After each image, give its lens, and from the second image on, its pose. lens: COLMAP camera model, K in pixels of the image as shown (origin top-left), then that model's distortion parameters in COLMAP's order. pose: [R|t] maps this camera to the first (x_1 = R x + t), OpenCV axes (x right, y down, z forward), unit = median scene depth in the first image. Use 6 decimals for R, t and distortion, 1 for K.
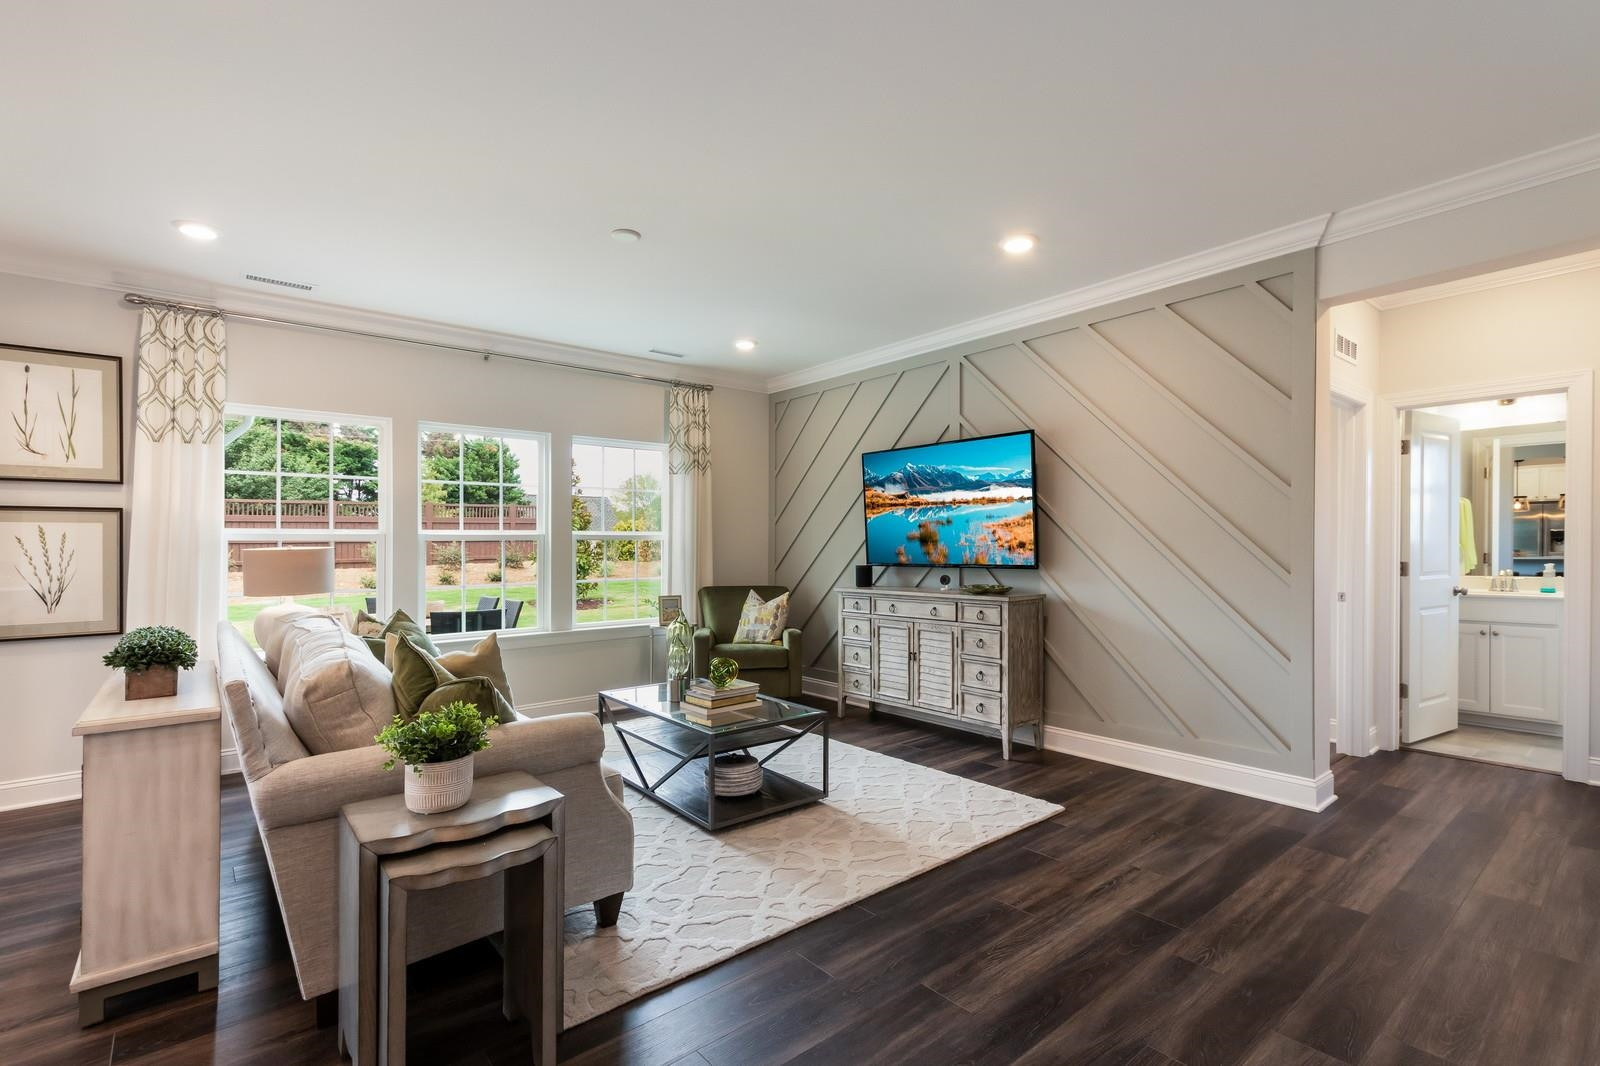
lens RADIAL K [[738.8, 0, 802.4], [0, 738.8, 544.1], [0, 0, 1]] dist [0.013768, -0.000222]
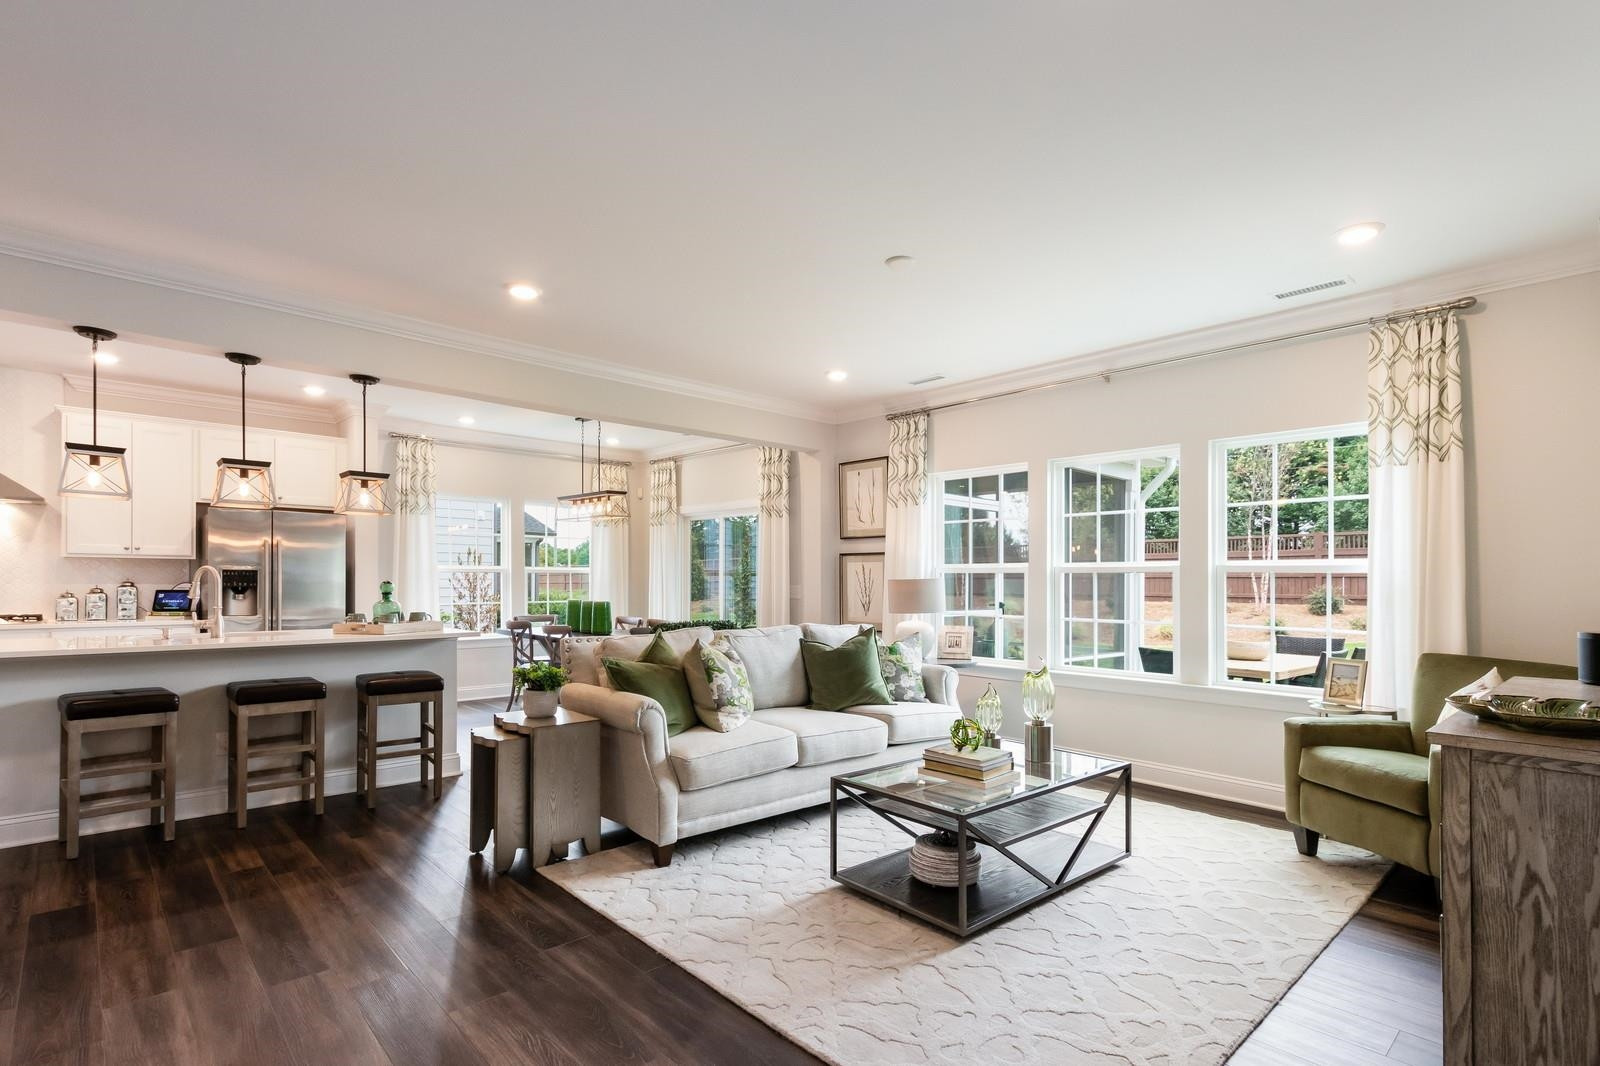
lens RADIAL K [[766.5, 0, 798.7], [0, 766.5, 576.5], [0, 0, 1]] dist [0.002392, 0.000217]
pose [[0.050748, 0.005665, -0.998695, 0.568577], [-0.005880, 0.999968, 0.005374, -0.003634], [0.998694, 0.005600, 0.050779, 0.603534]]
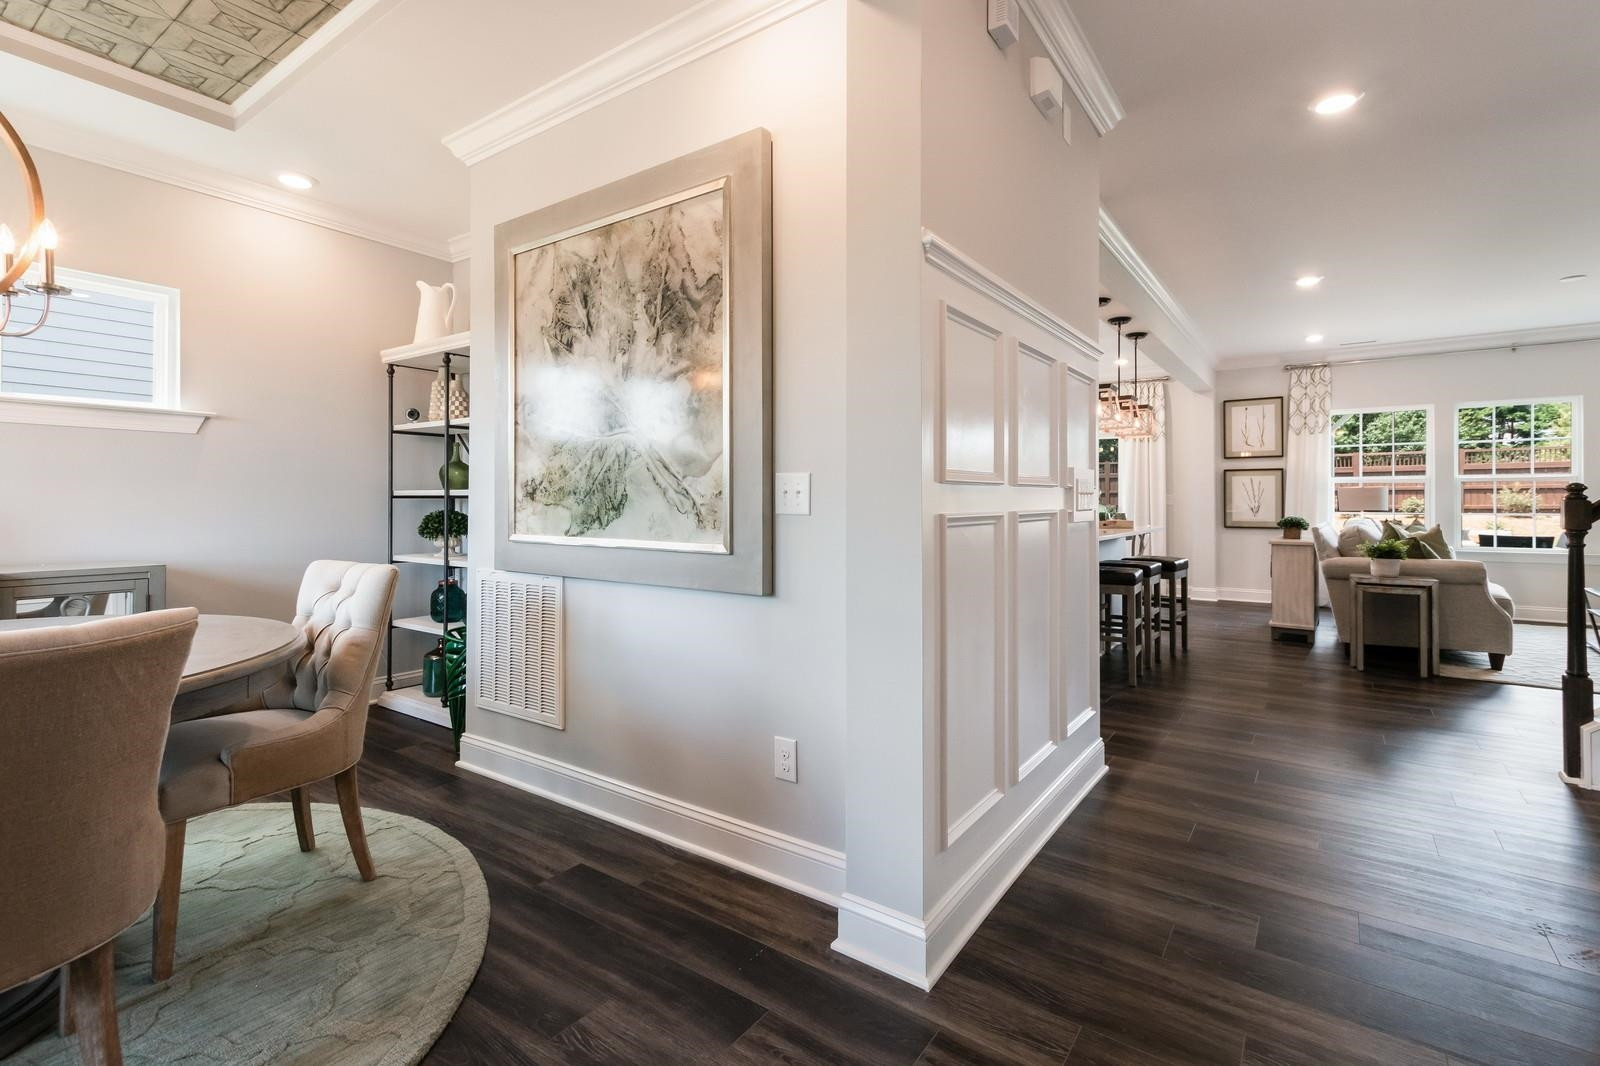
lens RADIAL K [[743.3, 0, 797.0], [0, 743.3, 491.3], [0, 0, 1]] dist [0.011304, -0.000134]
pose [[0.250505, -0.003497, -0.968109, 0.639354], [-0.000371, 0.999993, -0.003708, 0.020474], [0.968115, 0.001288, 0.250502, -0.695685]]
